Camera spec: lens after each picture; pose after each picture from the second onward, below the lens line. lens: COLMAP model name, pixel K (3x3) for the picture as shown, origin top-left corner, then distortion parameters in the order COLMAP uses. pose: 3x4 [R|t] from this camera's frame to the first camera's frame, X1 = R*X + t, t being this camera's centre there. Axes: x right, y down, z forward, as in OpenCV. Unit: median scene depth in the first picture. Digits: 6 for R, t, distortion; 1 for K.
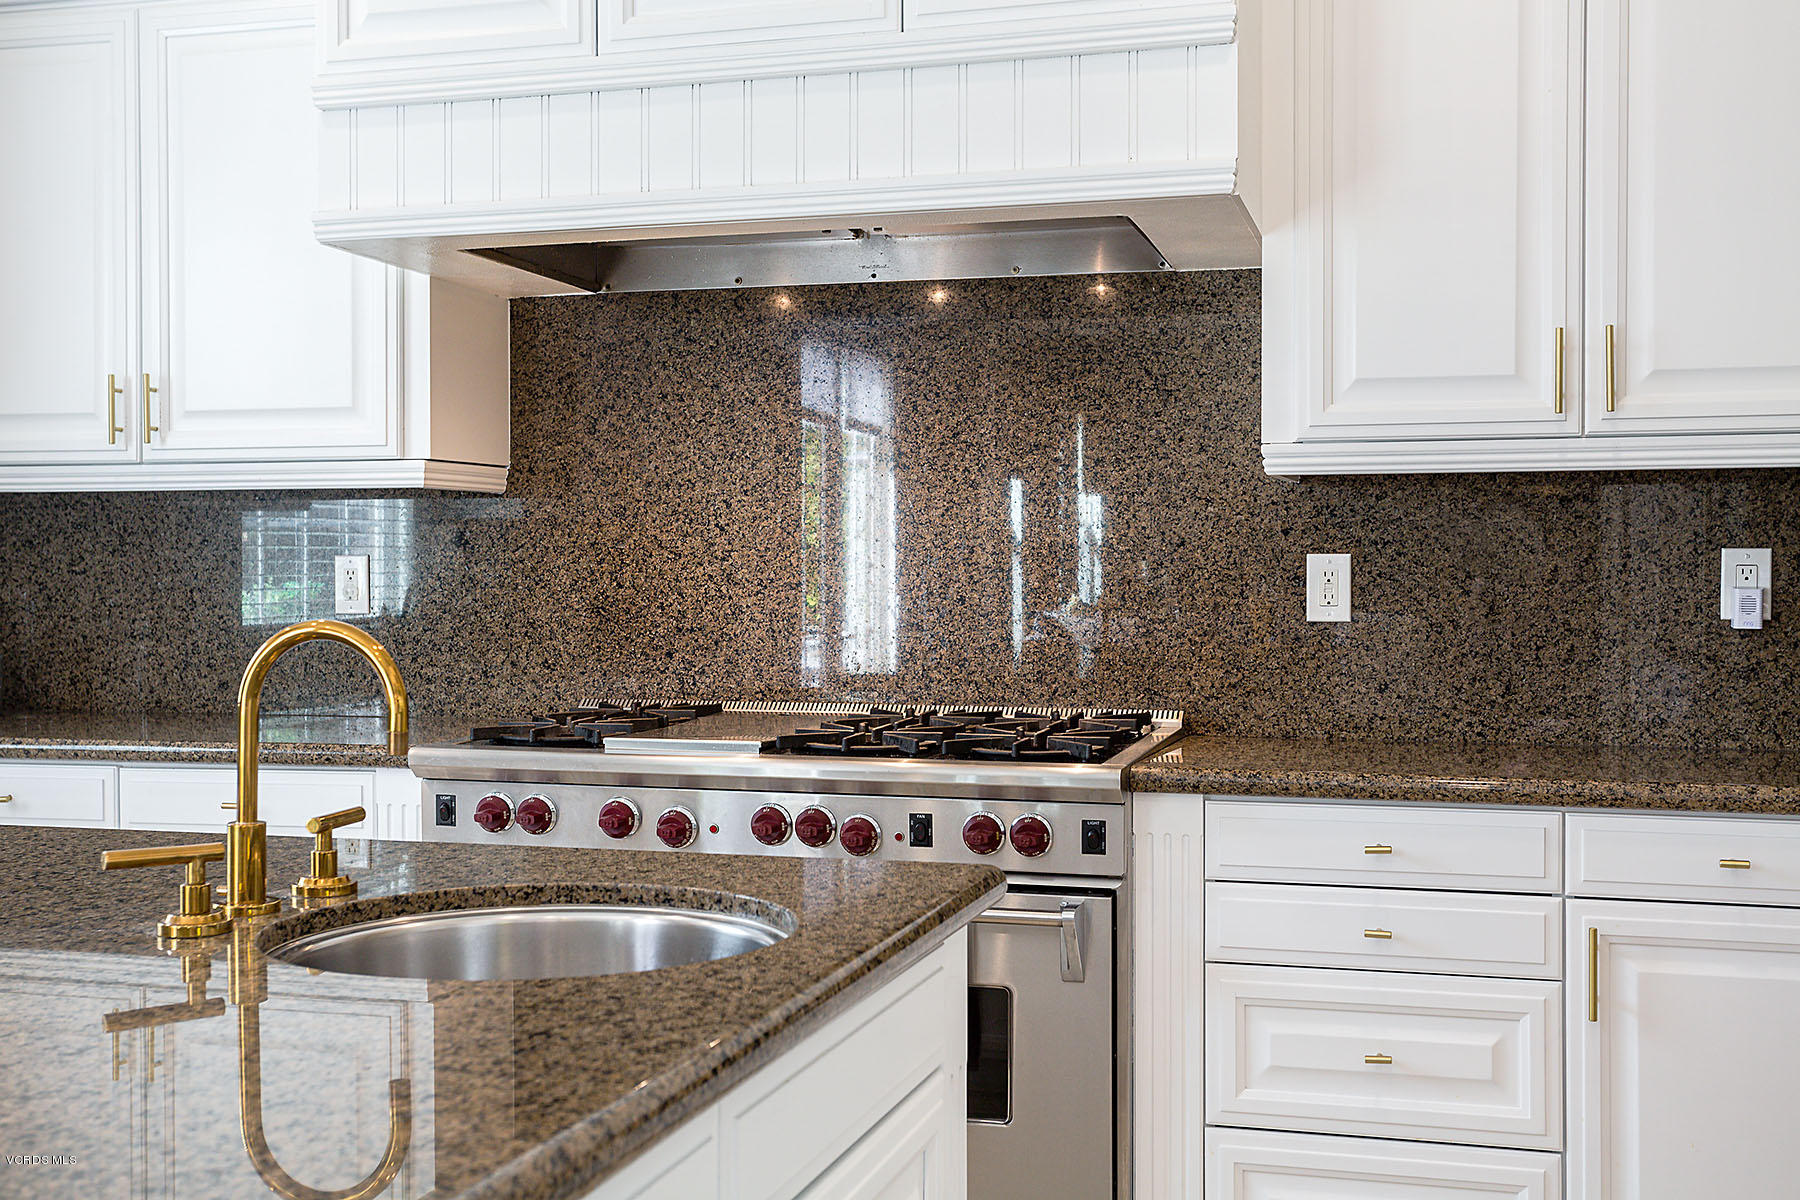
lens RADIAL K [[2055.8, 0, 900.5], [0, 2055.8, 576.0], [0, 0, 1]] dist [0.055493, -0.002516]
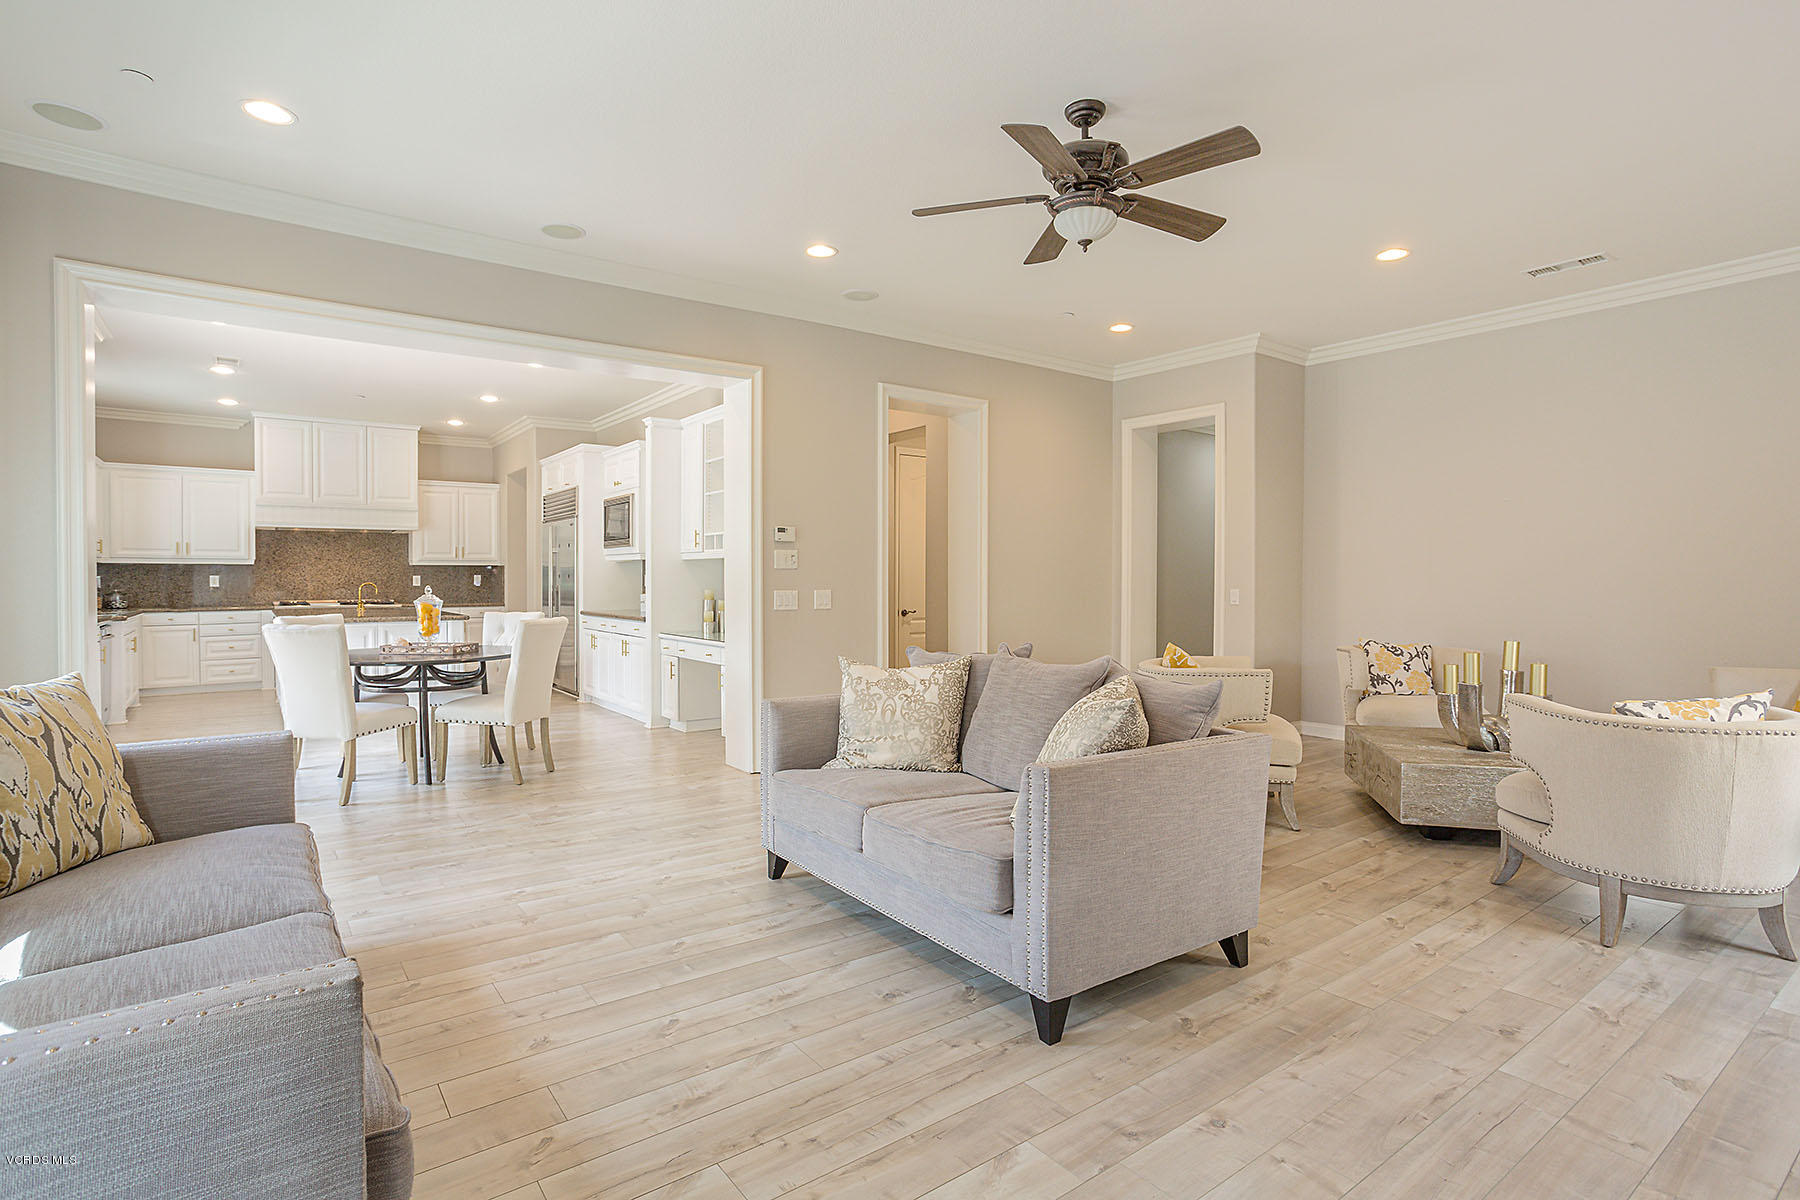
lens RADIAL K [[906.5, 0, 922.2], [0, 906.5, 591.7], [0, 0, 1]] dist [-0.049958, 0.032069]
pose [[0.590623, -0.011475, 0.806866, -1.316012], [0.003420, 0.999926, 0.011717, 0.013840], [-0.806940, -0.004161, 0.590618, -2.314155]]
